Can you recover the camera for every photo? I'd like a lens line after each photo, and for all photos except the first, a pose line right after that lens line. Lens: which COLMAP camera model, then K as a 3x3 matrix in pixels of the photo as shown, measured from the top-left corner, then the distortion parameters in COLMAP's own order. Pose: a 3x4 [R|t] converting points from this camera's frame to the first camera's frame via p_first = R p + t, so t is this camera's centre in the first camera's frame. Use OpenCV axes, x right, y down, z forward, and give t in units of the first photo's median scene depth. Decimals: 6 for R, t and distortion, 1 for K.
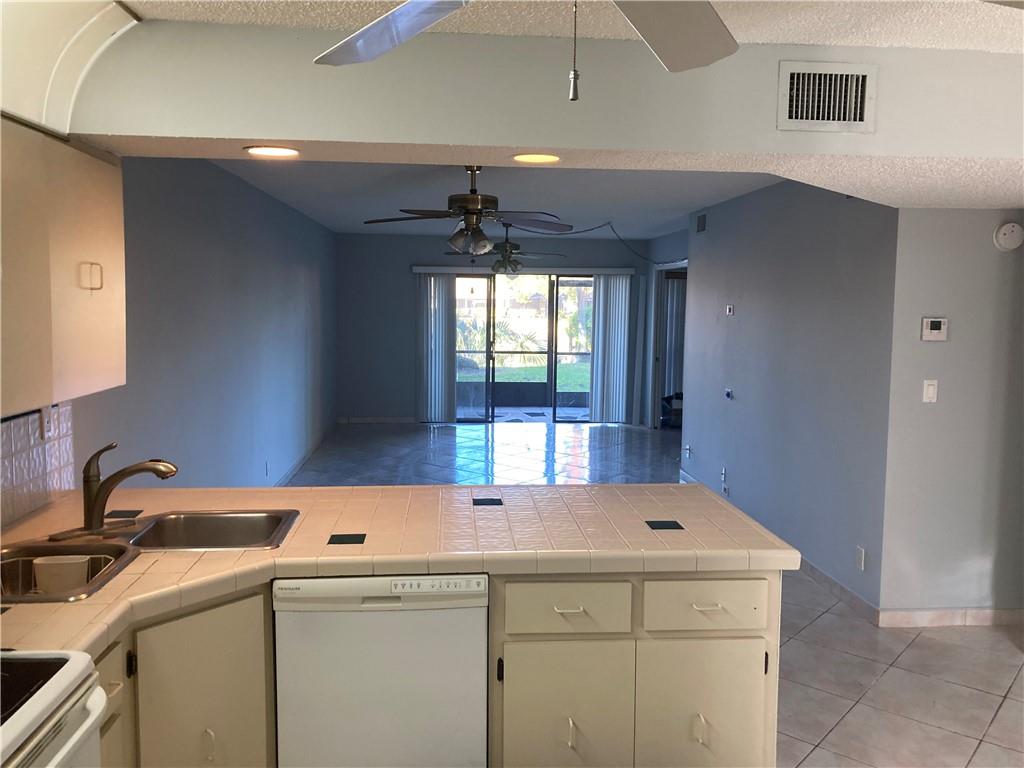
lens RADIAL K [[848.7, 0, 512.0], [0, 848.7, 384.0], [0, 0, 1]] dist [0.191948, 0.000073]
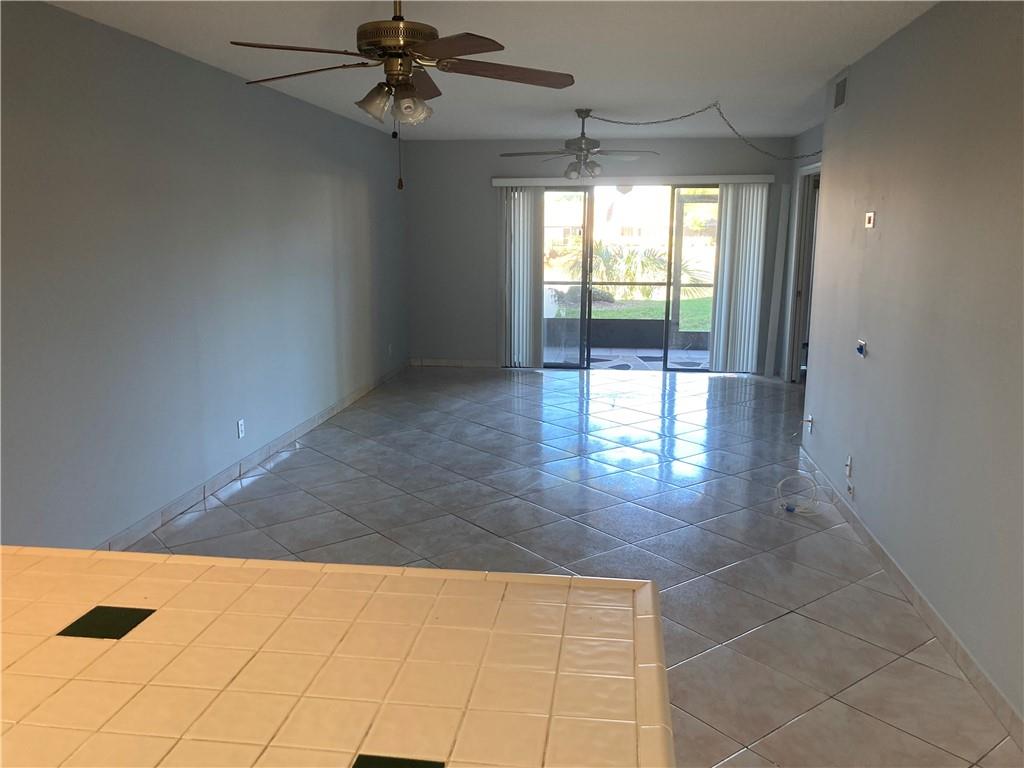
lens RADIAL K [[841.2, 0, 512.0], [0, 841.2, 384.0], [0, 0, 1]] dist [0.063345, -0.001110]
pose [[0.977065, 0.030563, -0.210738, 0.078672], [-0.013212, 0.996440, 0.083258, -0.007366], [0.212533, -0.078565, 0.973991, 0.185080]]
